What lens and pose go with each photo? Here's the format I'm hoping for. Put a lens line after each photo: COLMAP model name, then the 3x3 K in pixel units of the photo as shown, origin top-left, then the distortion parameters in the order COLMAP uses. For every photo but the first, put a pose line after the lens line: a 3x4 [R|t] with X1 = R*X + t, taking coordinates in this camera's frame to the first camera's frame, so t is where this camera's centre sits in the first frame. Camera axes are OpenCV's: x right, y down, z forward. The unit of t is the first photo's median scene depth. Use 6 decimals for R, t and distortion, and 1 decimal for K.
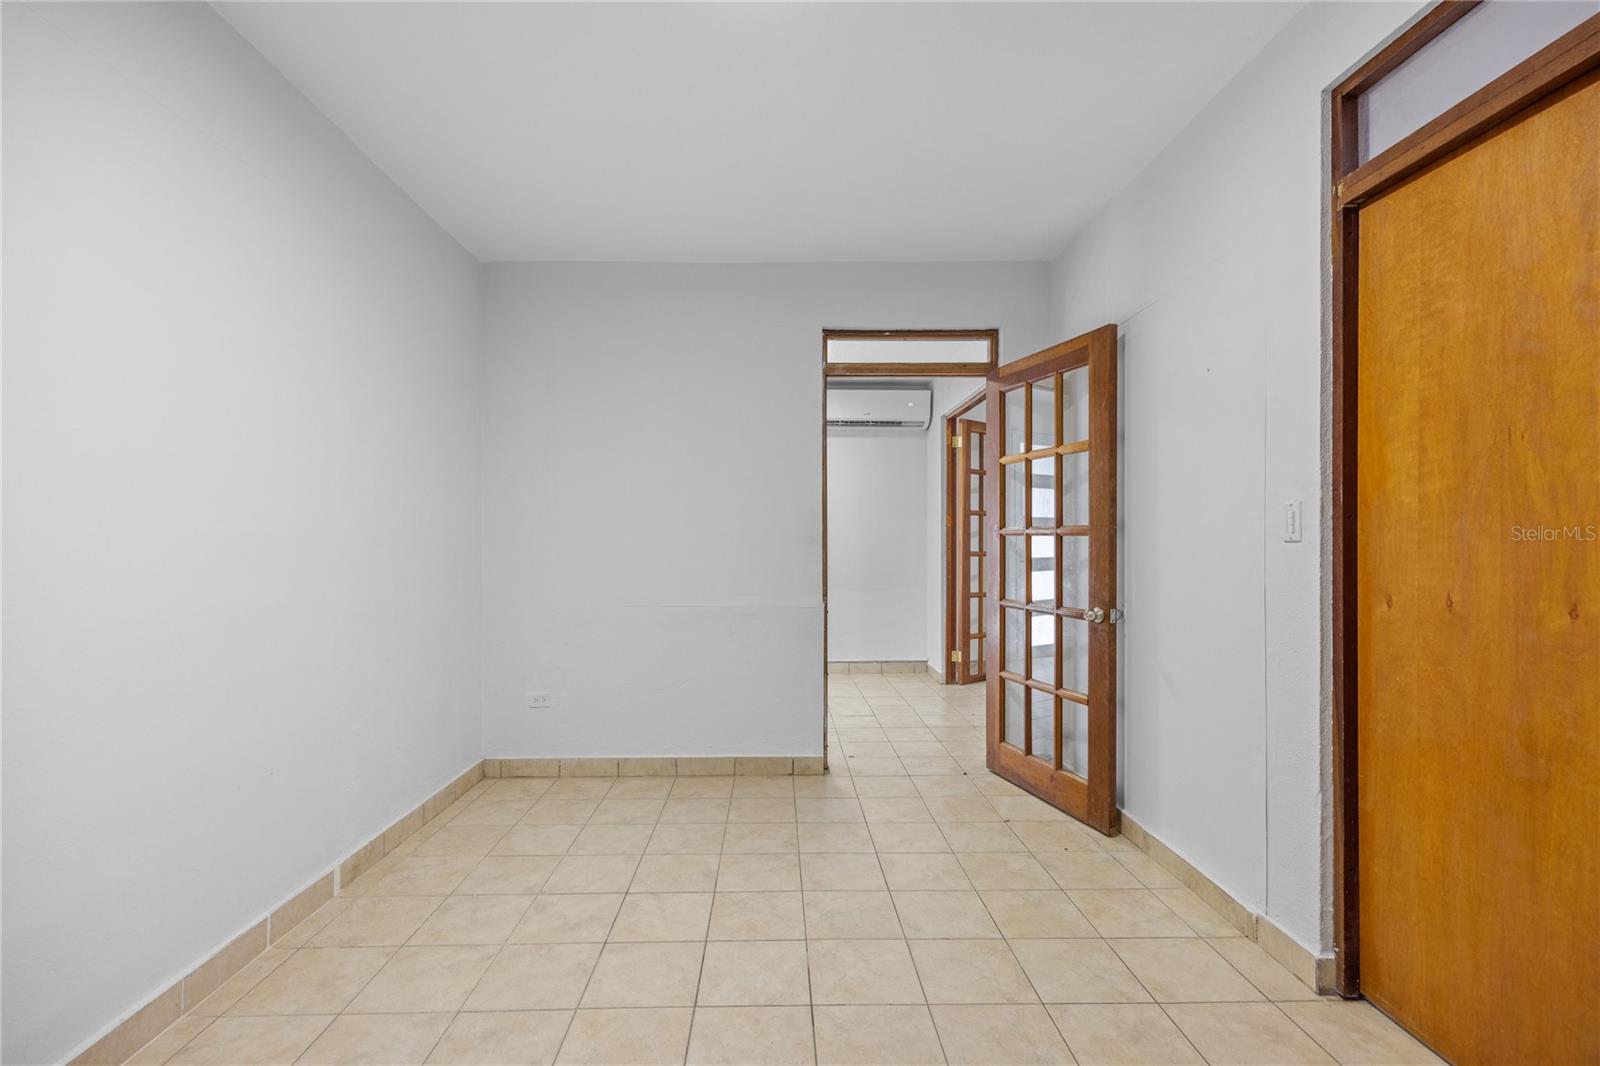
lens RADIAL K [[670.2, 0, 778.8], [0, 670.2, 547.5], [0, 0, 1]] dist [-0.006960, 0.001877]
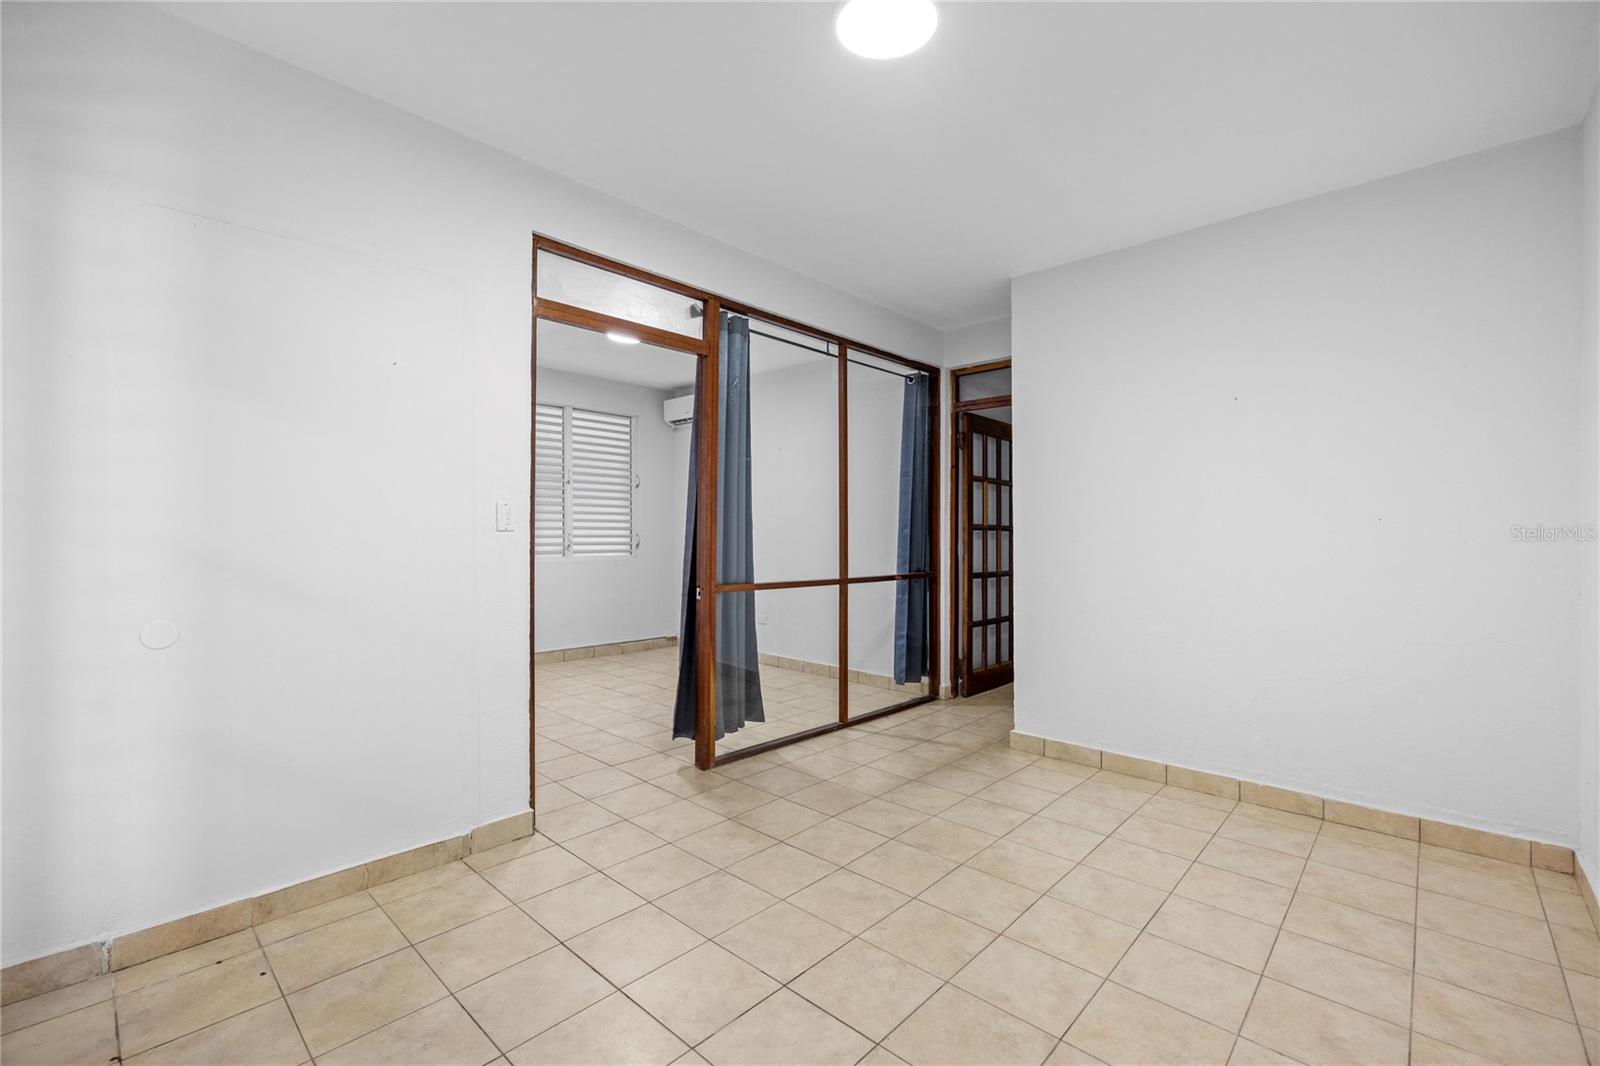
lens RADIAL K [[670.2, 0, 809.3], [0, 670.2, 514.6], [0, 0, 1]] dist [-0.006960, 0.001877]
pose [[-0.719601, 0.015702, 0.694210, -0.445123], [-0.006006, 0.999566, -0.028835, 0.001324], [-0.694362, -0.024919, -0.719195, 1.107233]]
